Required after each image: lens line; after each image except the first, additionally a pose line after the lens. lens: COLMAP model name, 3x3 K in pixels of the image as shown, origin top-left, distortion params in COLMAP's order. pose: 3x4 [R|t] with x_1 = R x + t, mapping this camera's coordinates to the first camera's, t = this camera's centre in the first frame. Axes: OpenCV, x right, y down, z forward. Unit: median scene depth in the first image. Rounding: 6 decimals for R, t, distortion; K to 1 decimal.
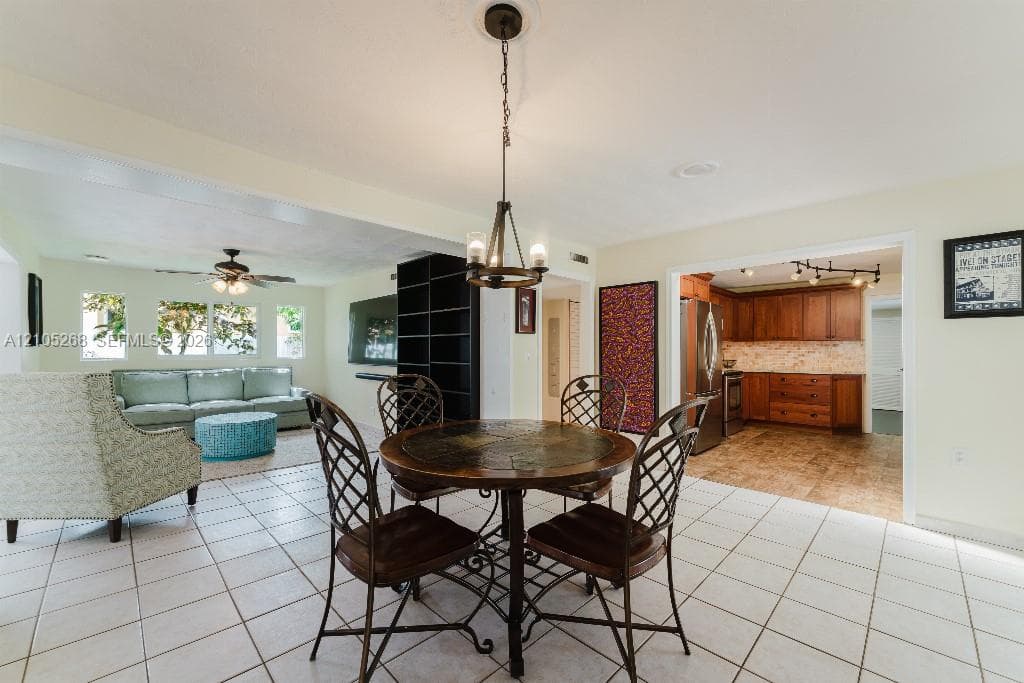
lens RADIAL K [[414.7, 0, 515.4], [0, 414.7, 346.4], [0, 0, 1]] dist [0.000484, 0.000641]
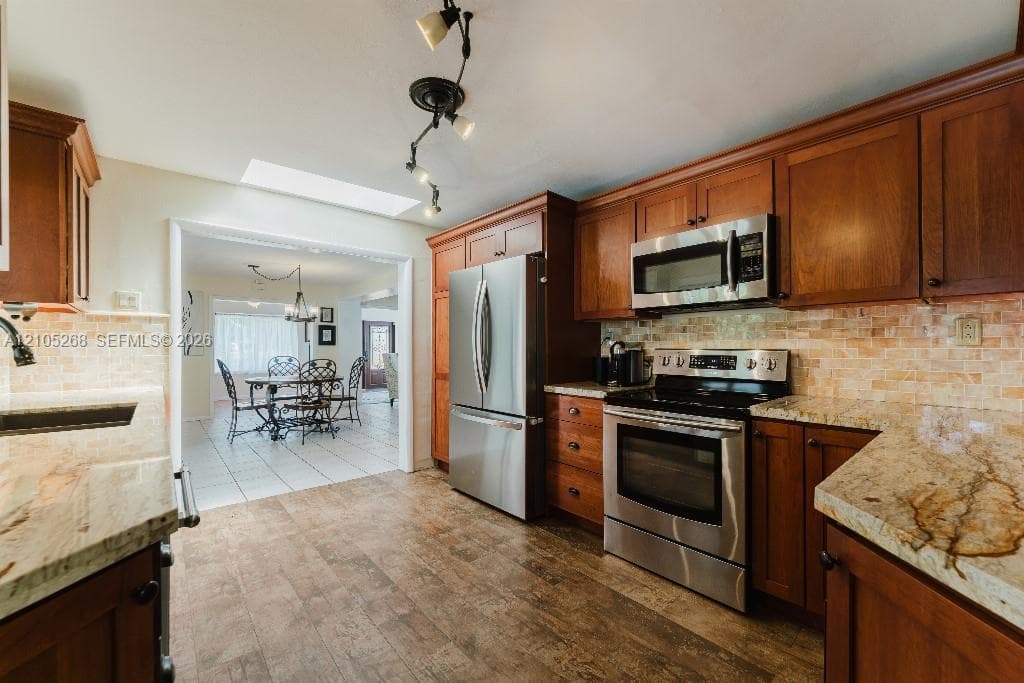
lens RADIAL K [[414.7, 0, 514.3], [0, 414.7, 345.9], [0, 0, 1]] dist [0.000484, 0.000641]
pose [[-0.087610, -0.006990, -0.996130, 1.471857], [0.018465, 0.999792, -0.008640, 0.023296], [0.995984, -0.019150, -0.087463, 1.495969]]
